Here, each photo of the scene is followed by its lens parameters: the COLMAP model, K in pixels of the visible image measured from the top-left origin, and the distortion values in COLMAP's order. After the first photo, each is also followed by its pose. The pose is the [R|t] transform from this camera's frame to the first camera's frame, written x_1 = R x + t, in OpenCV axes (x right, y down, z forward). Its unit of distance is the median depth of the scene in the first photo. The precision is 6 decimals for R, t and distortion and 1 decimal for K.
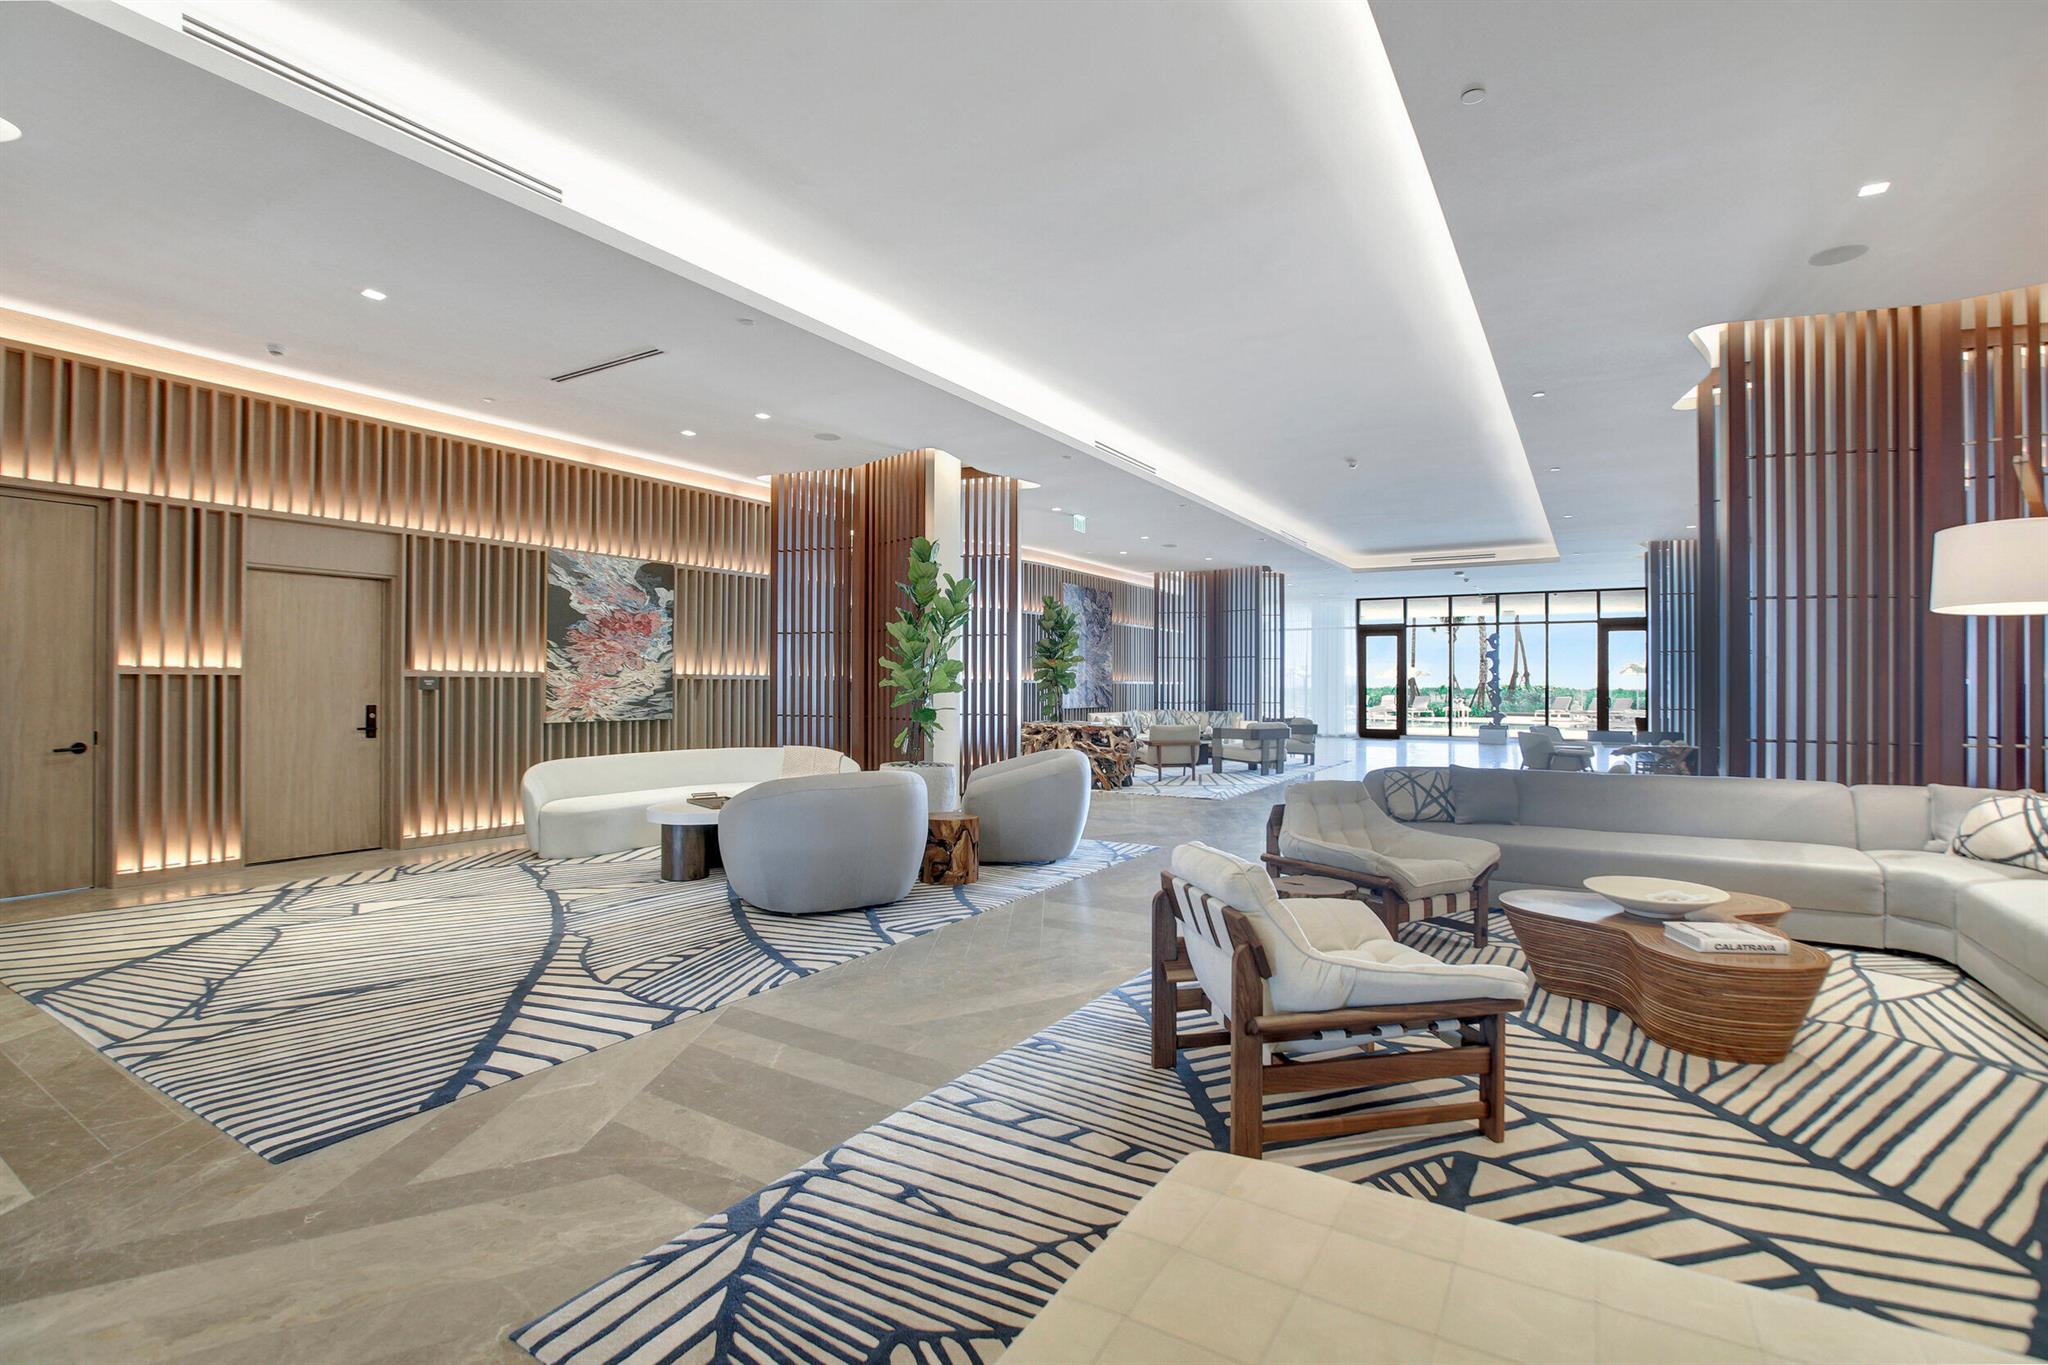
lens RADIAL K [[933.6, 0, 1024.0], [0, 933.6, 682.5], [0, 0, 1]] dist [-0.042117, 0.000208]
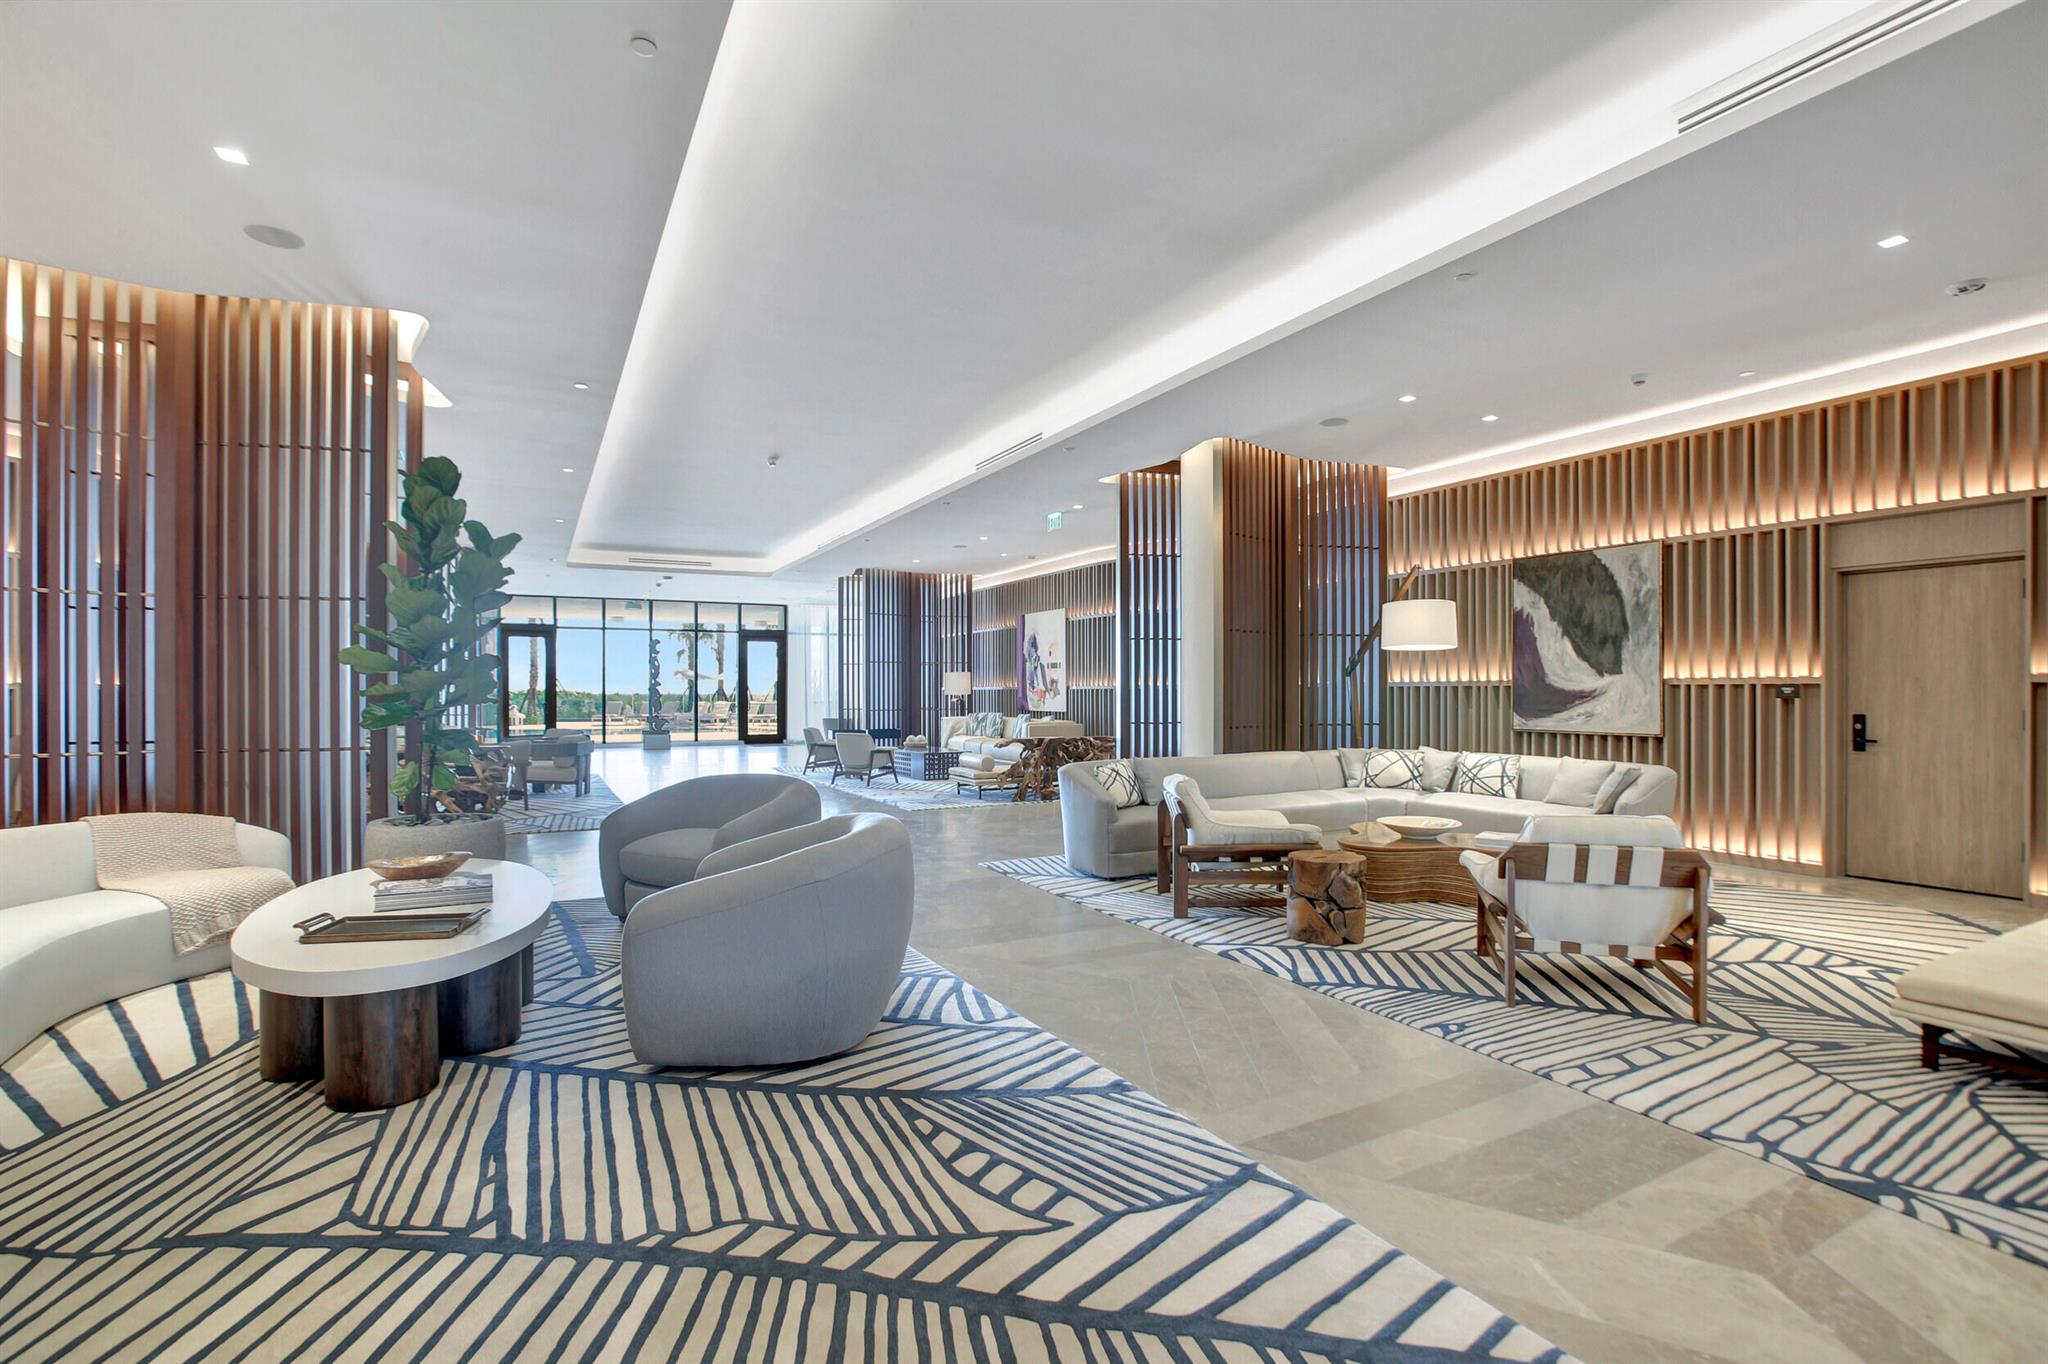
lens RADIAL K [[939.2, 0, 1038.8], [0, 939.2, 688.9], [0, 0, 1]] dist [-0.033368, 0.009786]
pose [[0.501358, -0.003209, 0.865234, -0.885815], [0.002132, 0.999995, 0.002473, -0.002631], [-0.865237, 0.000605, 0.501362, 0.676578]]
